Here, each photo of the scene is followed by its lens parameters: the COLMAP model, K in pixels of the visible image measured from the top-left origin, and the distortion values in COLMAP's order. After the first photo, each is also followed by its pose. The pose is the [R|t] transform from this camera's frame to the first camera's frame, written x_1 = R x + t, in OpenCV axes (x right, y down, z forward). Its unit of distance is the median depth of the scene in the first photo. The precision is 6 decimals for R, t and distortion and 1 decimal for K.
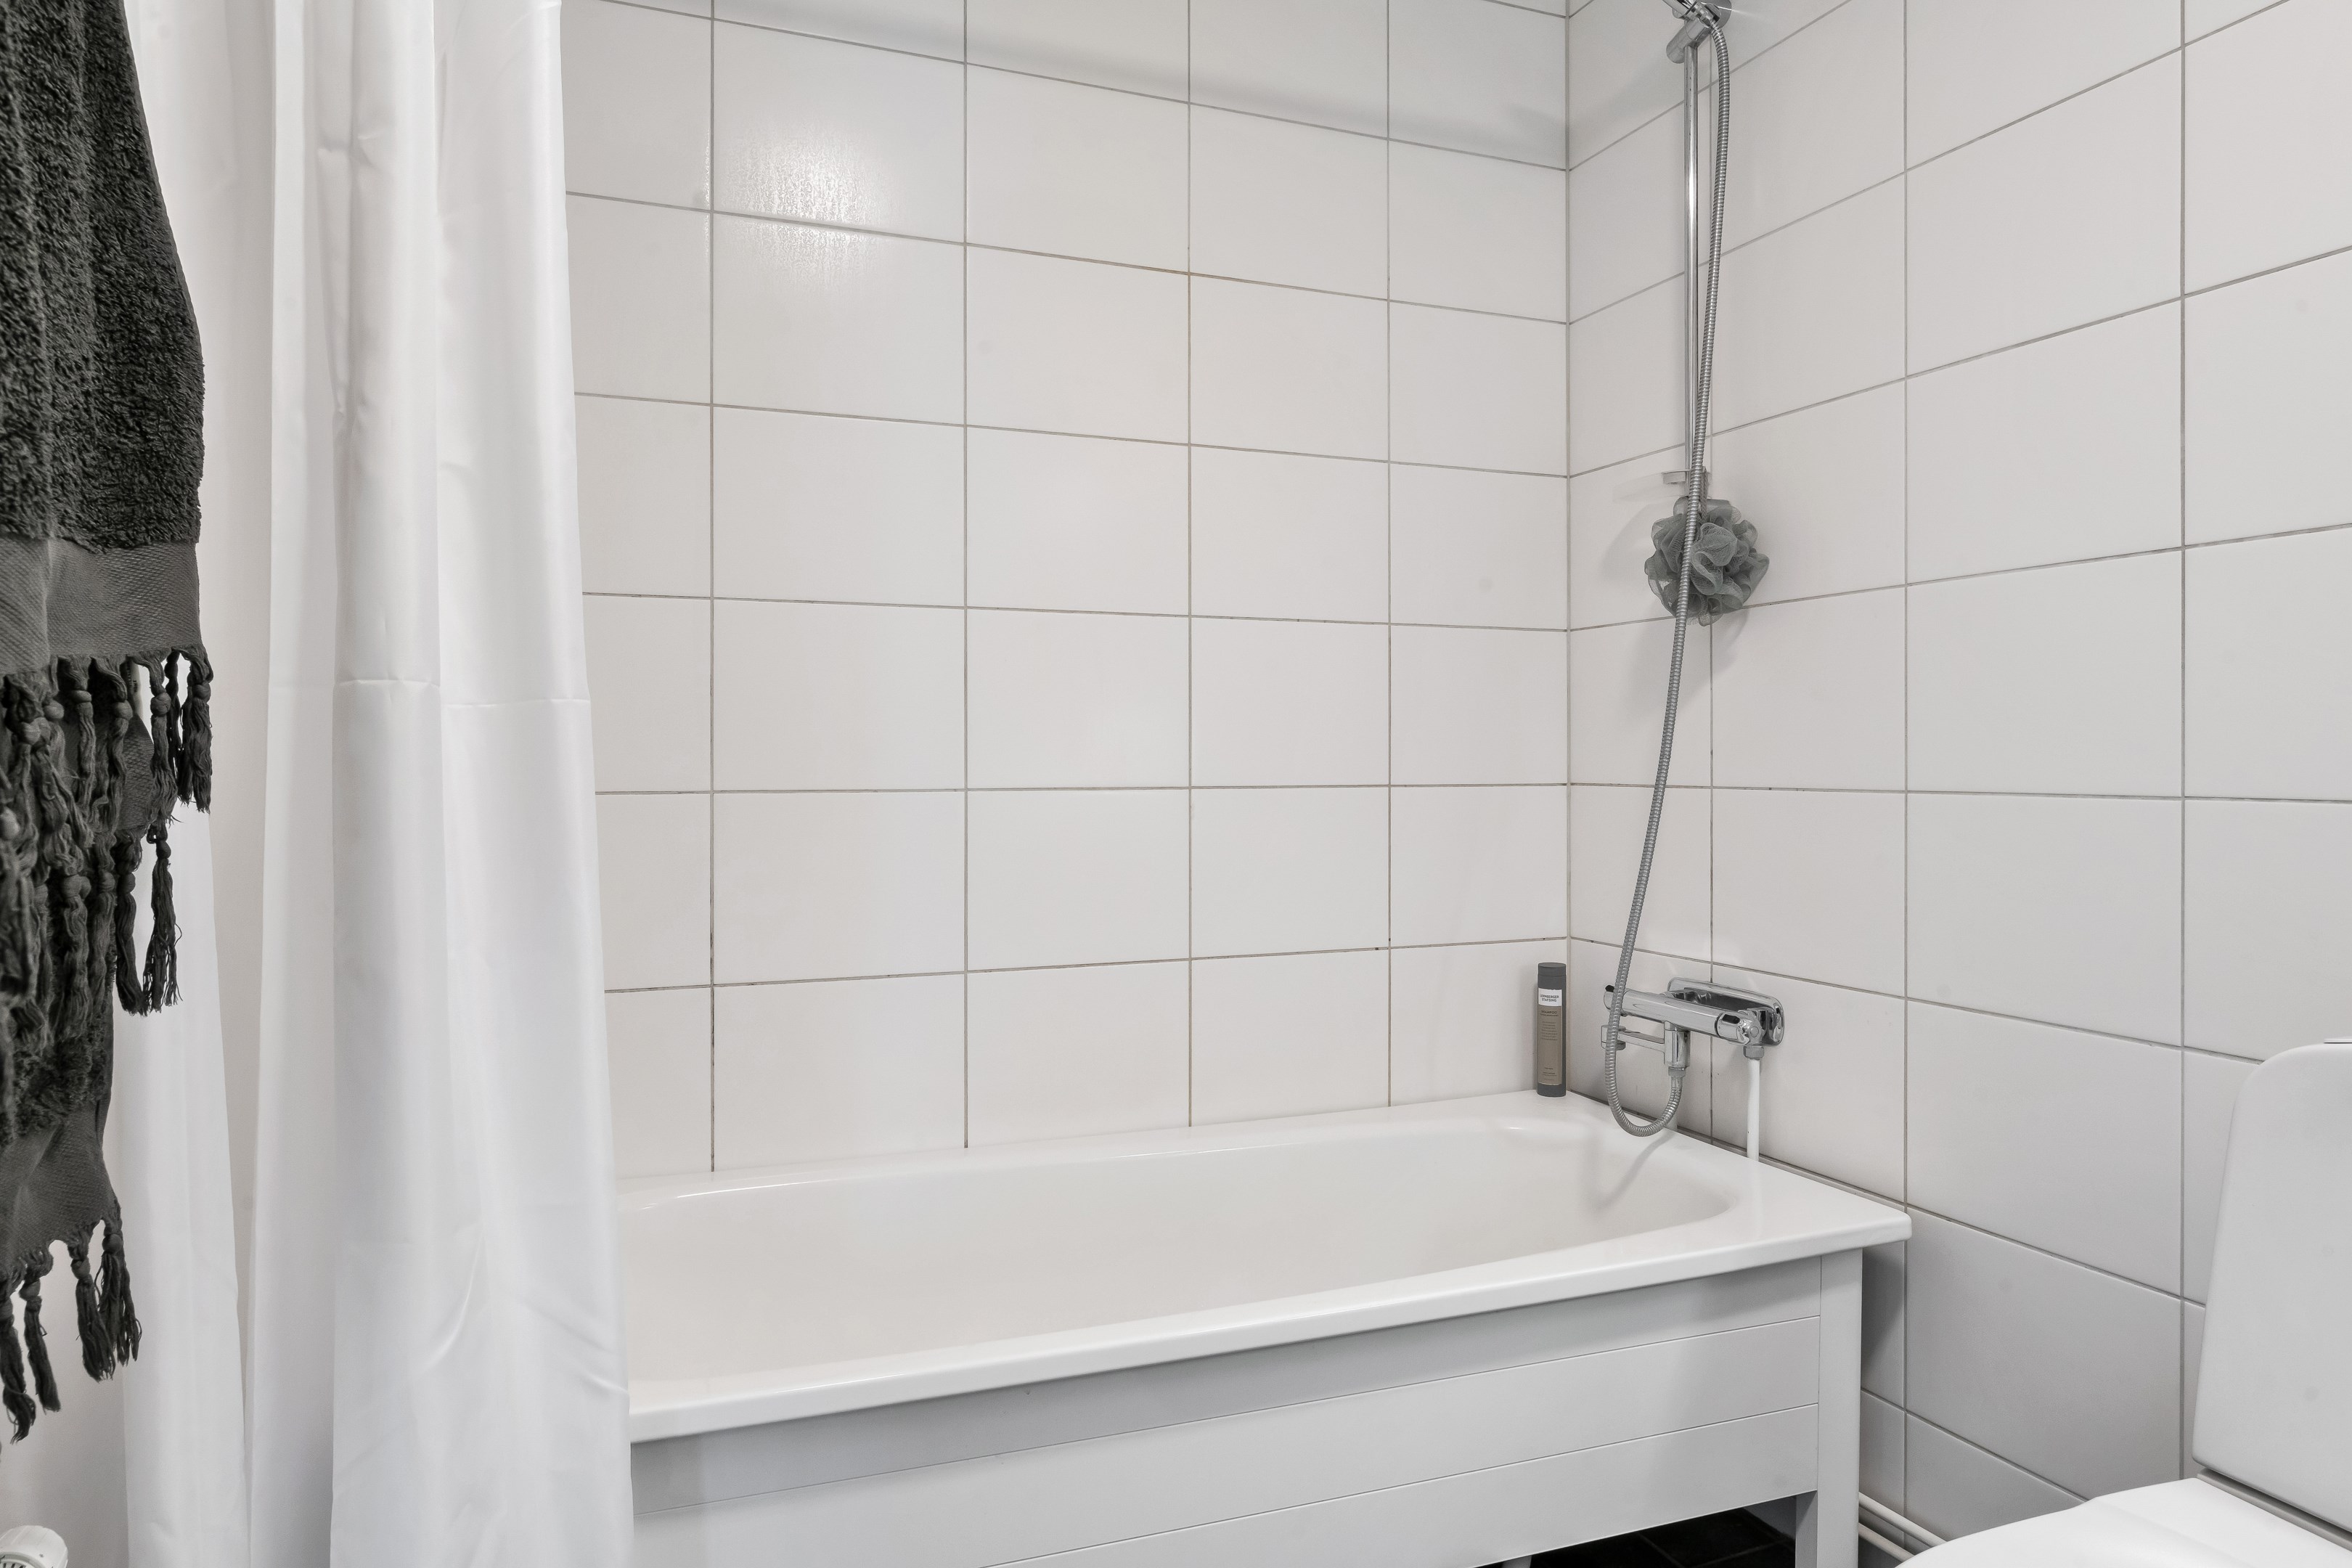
lens RADIAL K [[1463.4, 0, 1180.1], [0, 1463.4, 772.4], [0, 0, 1]] dist [0.001340, 0.000715]
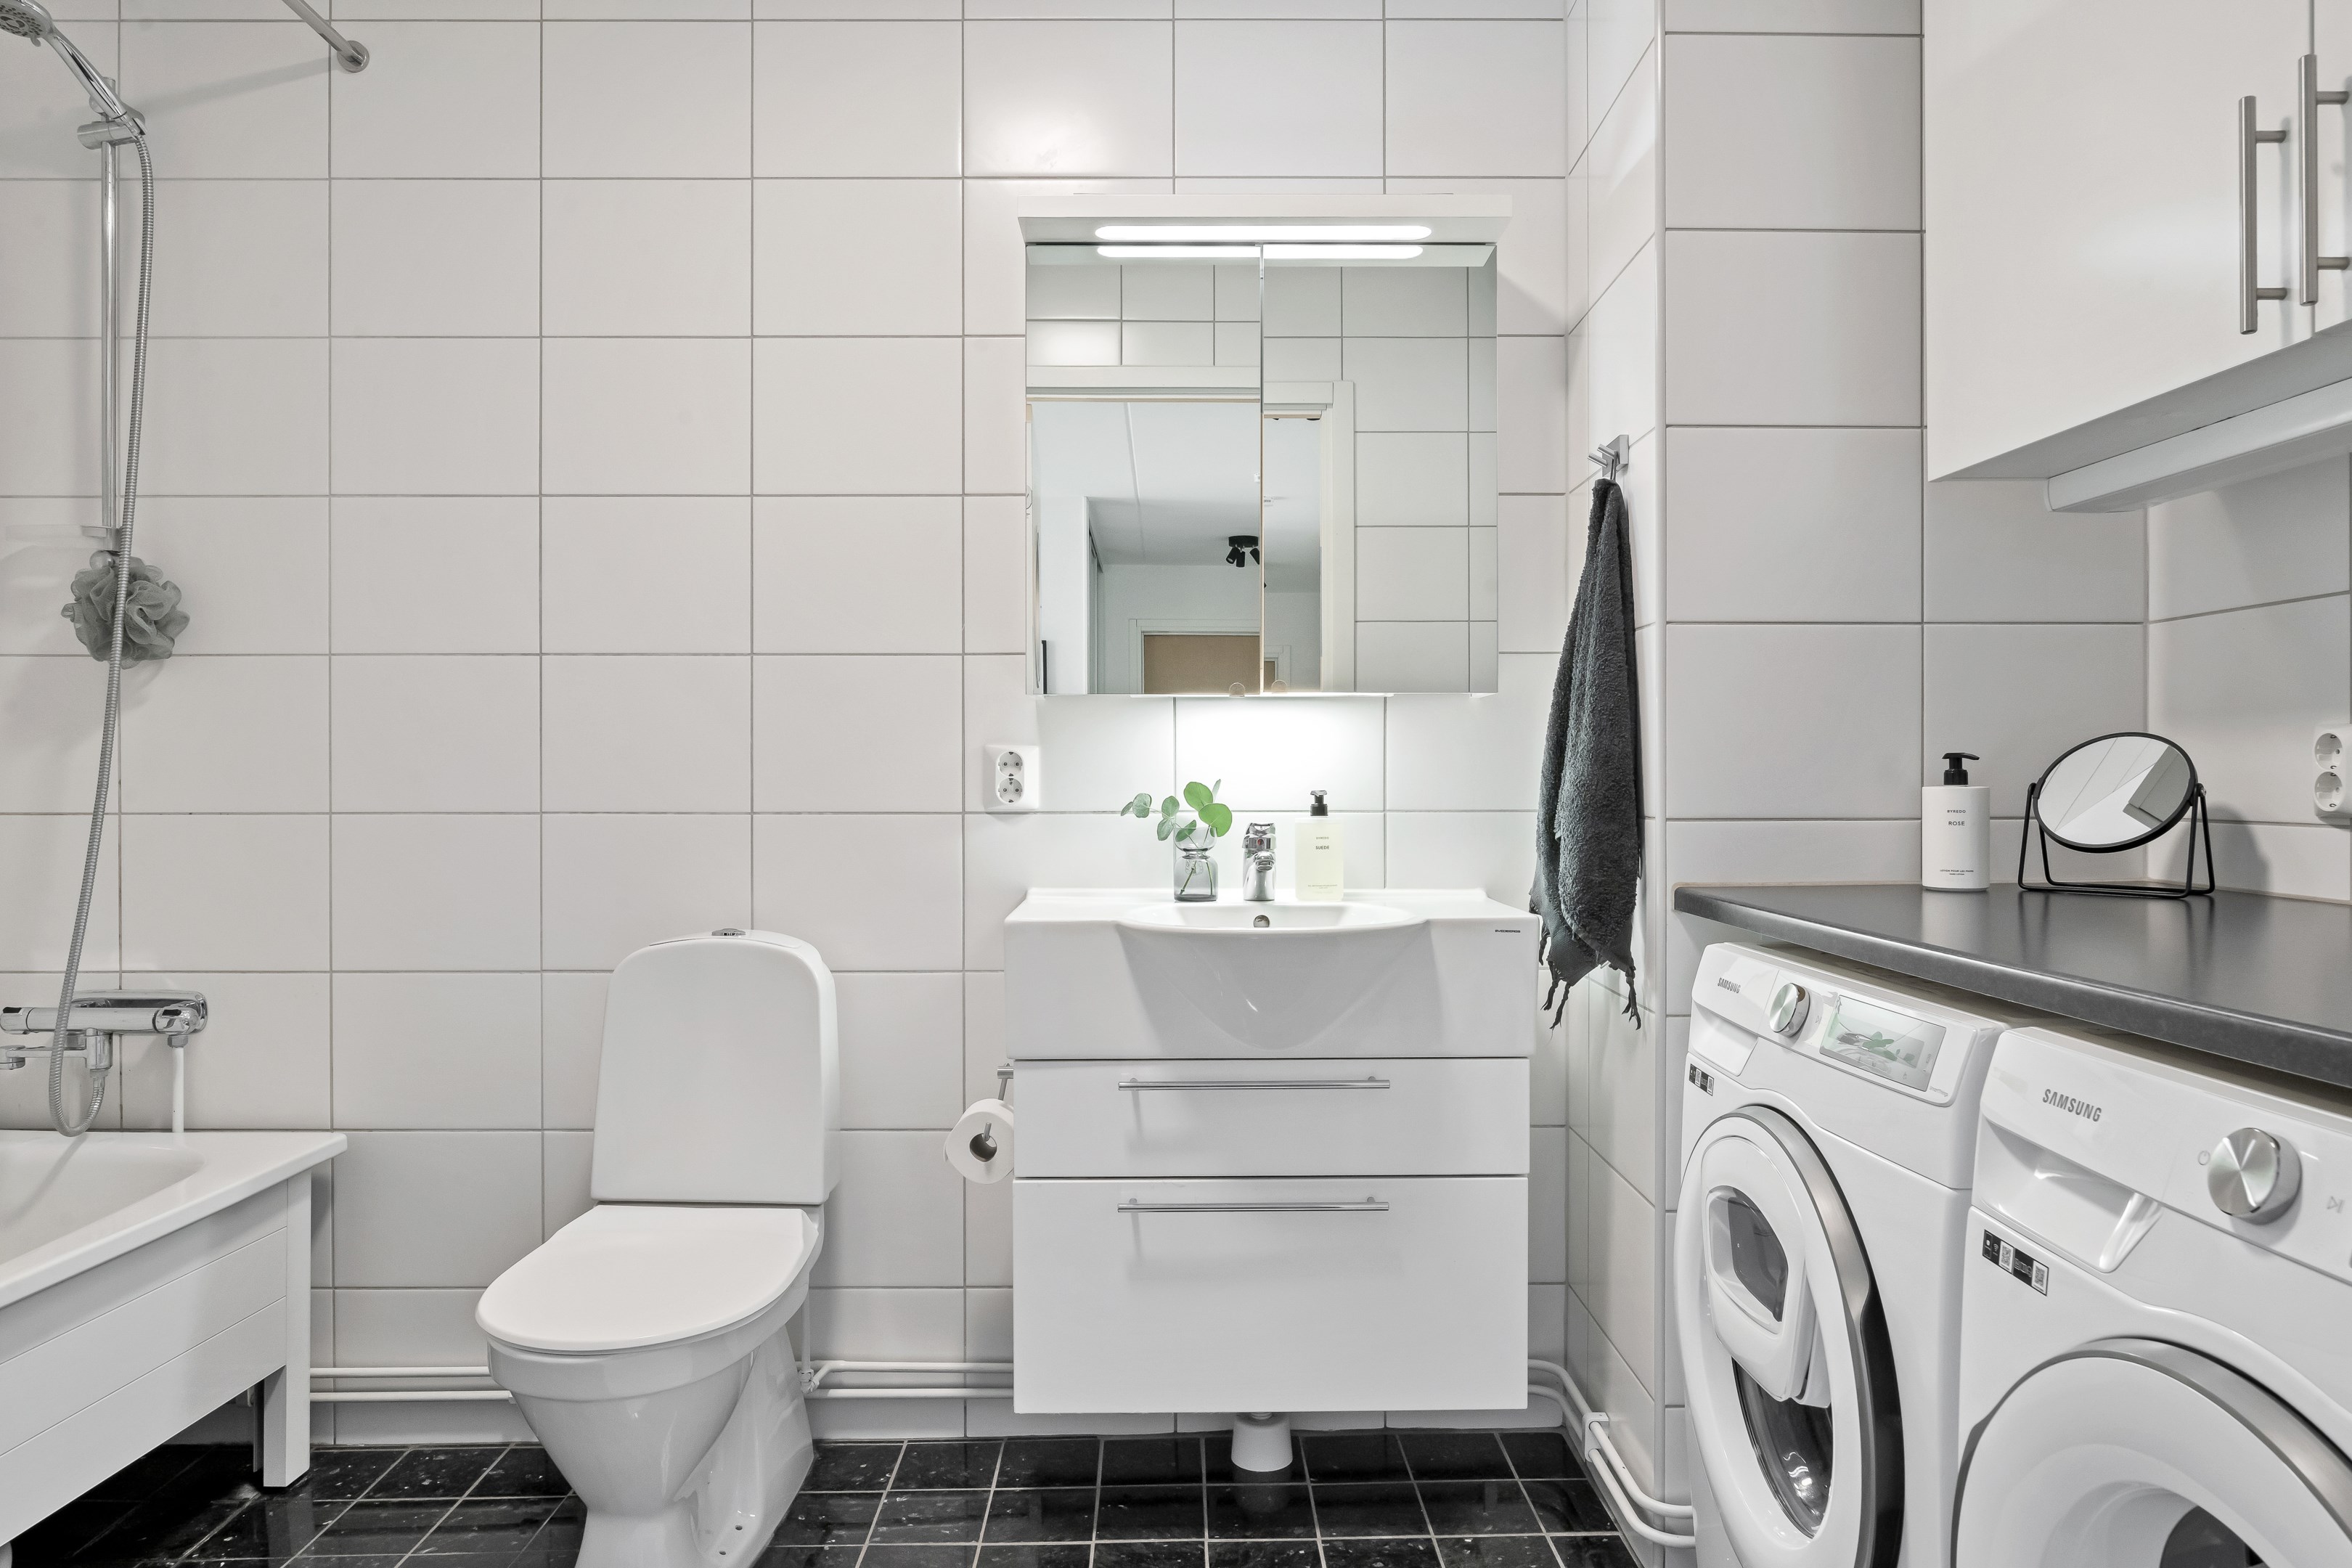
lens RADIAL K [[1546.5, 0, 1178.3], [0, 1546.5, 781.8], [0, 0, 1]] dist [0.001231, 0.000417]
pose [[0.374676, -0.000519, 0.927156, -0.450388], [0.005336, 0.999984, -0.001596, -0.007846], [-0.927141, 0.005545, 0.374673, -0.194093]]
